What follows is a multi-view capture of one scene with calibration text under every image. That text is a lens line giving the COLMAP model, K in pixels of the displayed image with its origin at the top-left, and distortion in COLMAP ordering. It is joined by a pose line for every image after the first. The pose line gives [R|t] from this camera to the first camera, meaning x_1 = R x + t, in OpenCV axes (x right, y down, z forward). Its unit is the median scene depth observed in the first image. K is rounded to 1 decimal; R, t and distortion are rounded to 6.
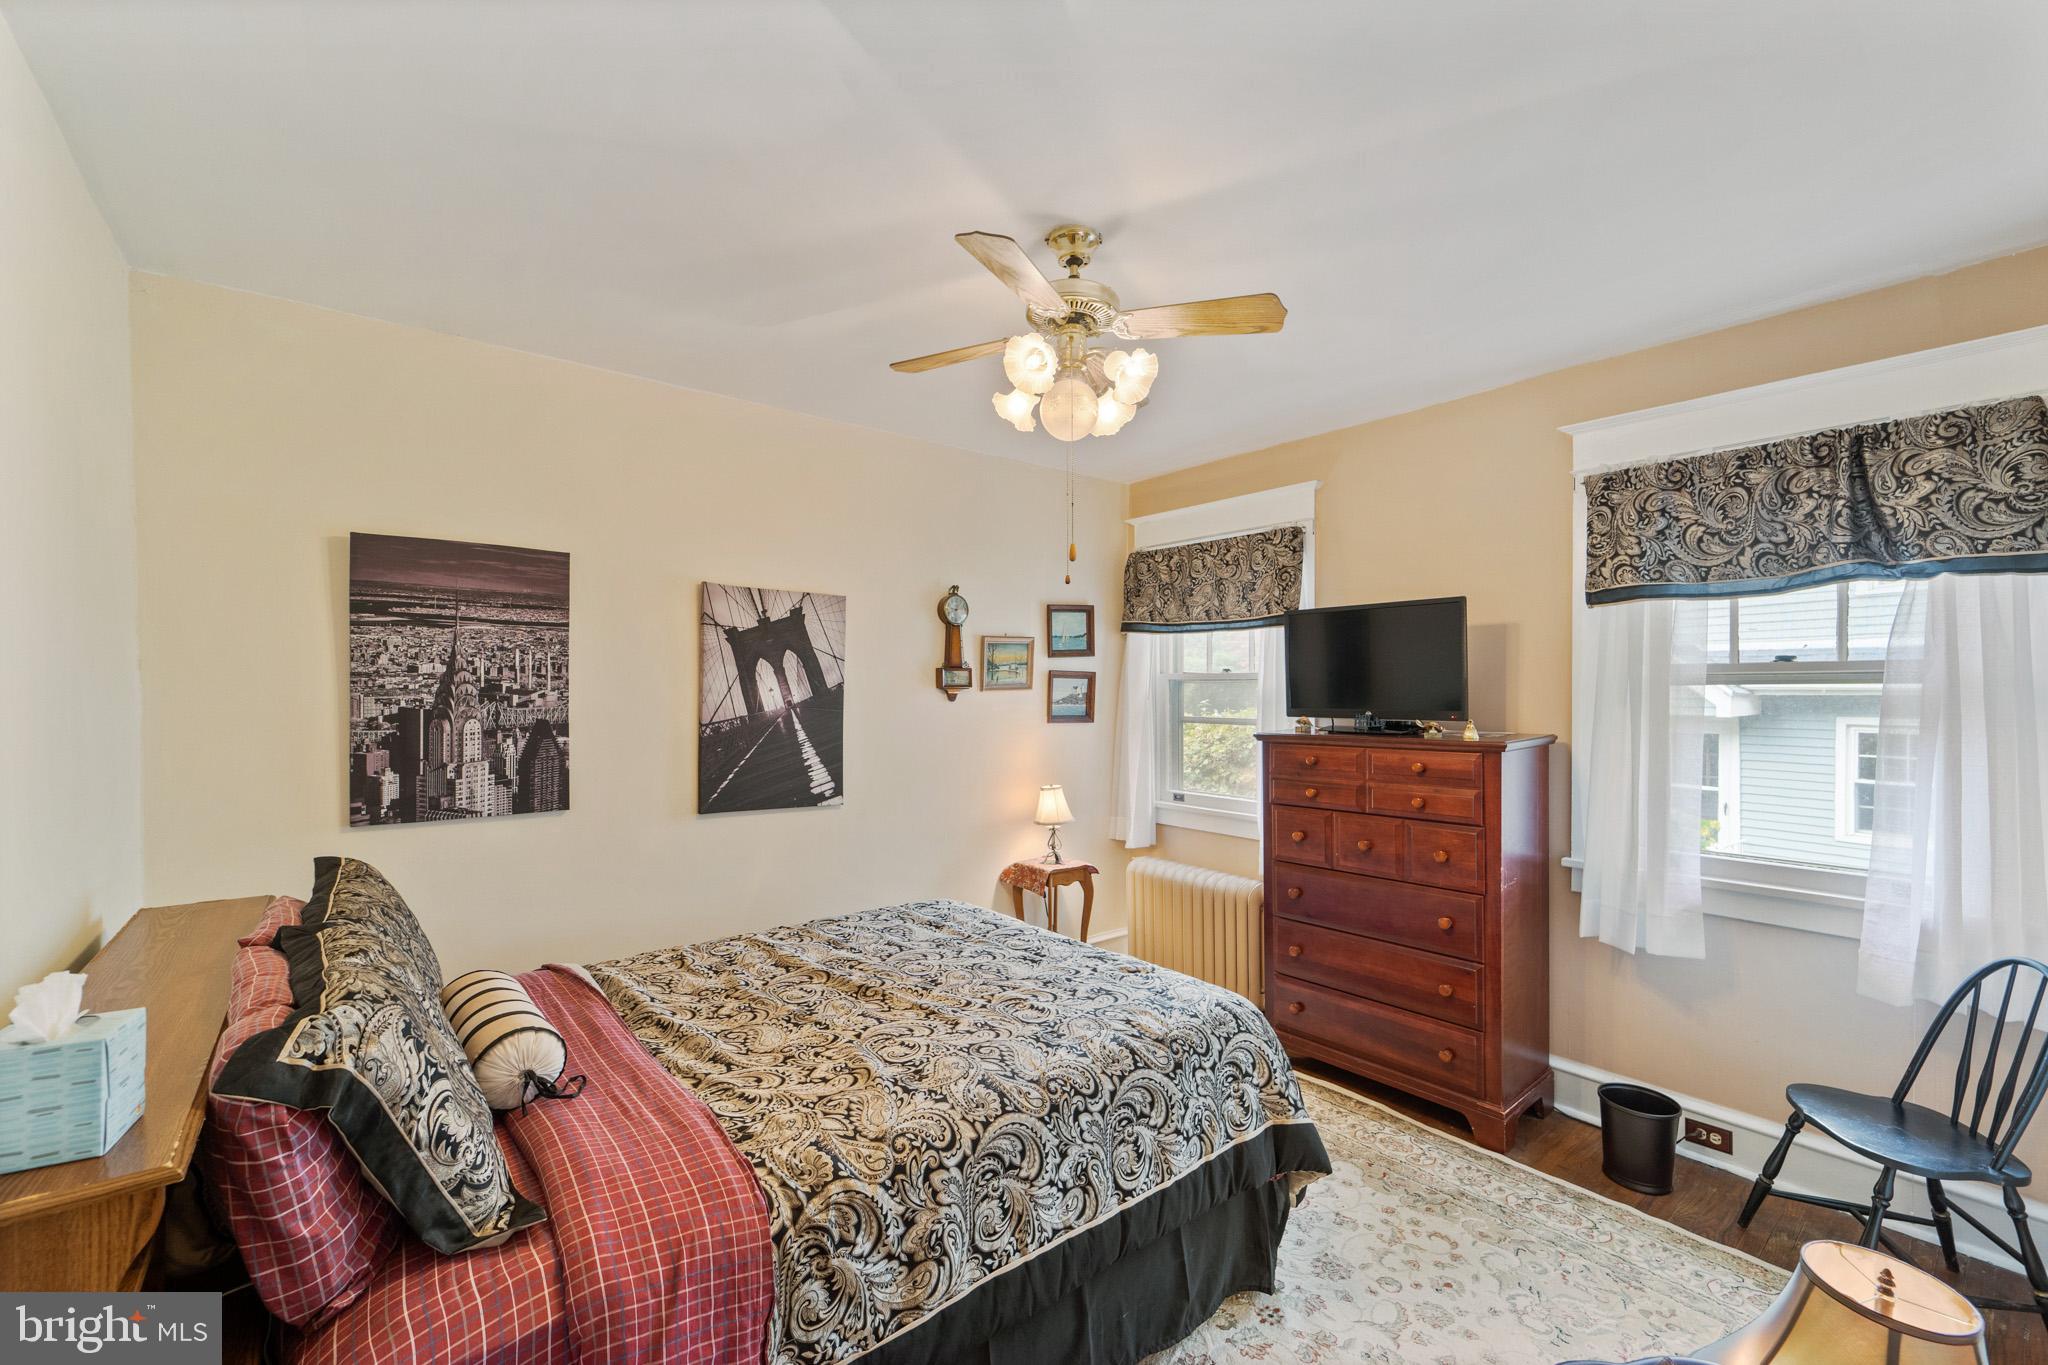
lens RADIAL K [[827.3, 0, 1029.2], [0, 827.3, 689.0], [0, 0, 1]] dist [-0.001490, -0.000158]
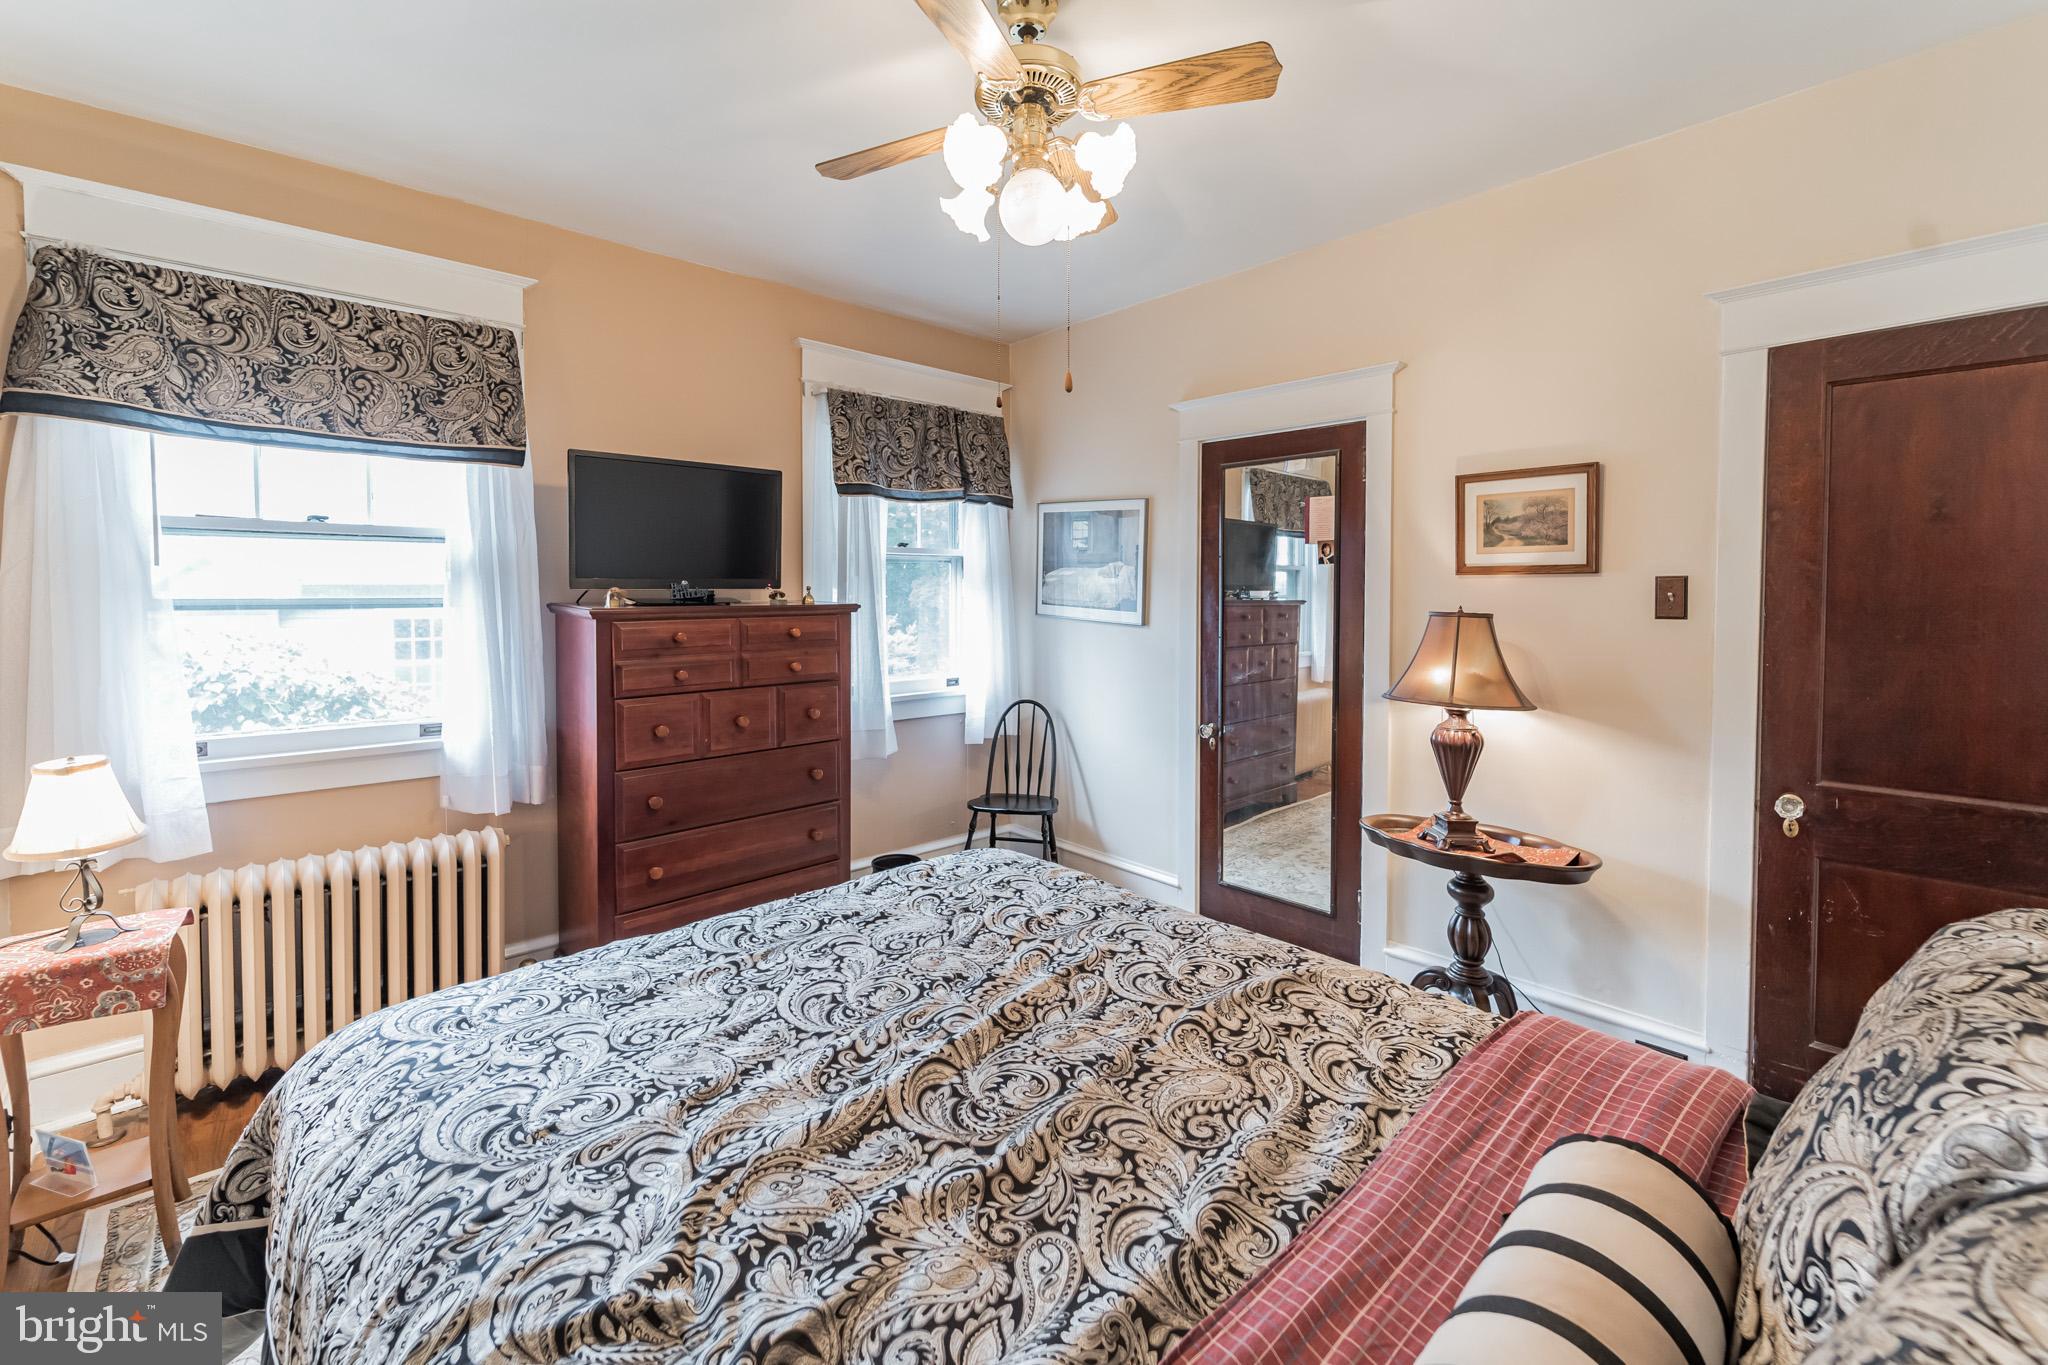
lens RADIAL K [[867.3, 0, 1024.7], [0, 867.3, 595.5], [0, 0, 1]] dist [-0.000698, -0.000049]
pose [[-0.059767, -0.004101, 0.998204, -0.762416], [-0.003206, 0.999987, 0.003916, 0.053489], [-0.998207, -0.002966, -0.059779, 0.955385]]
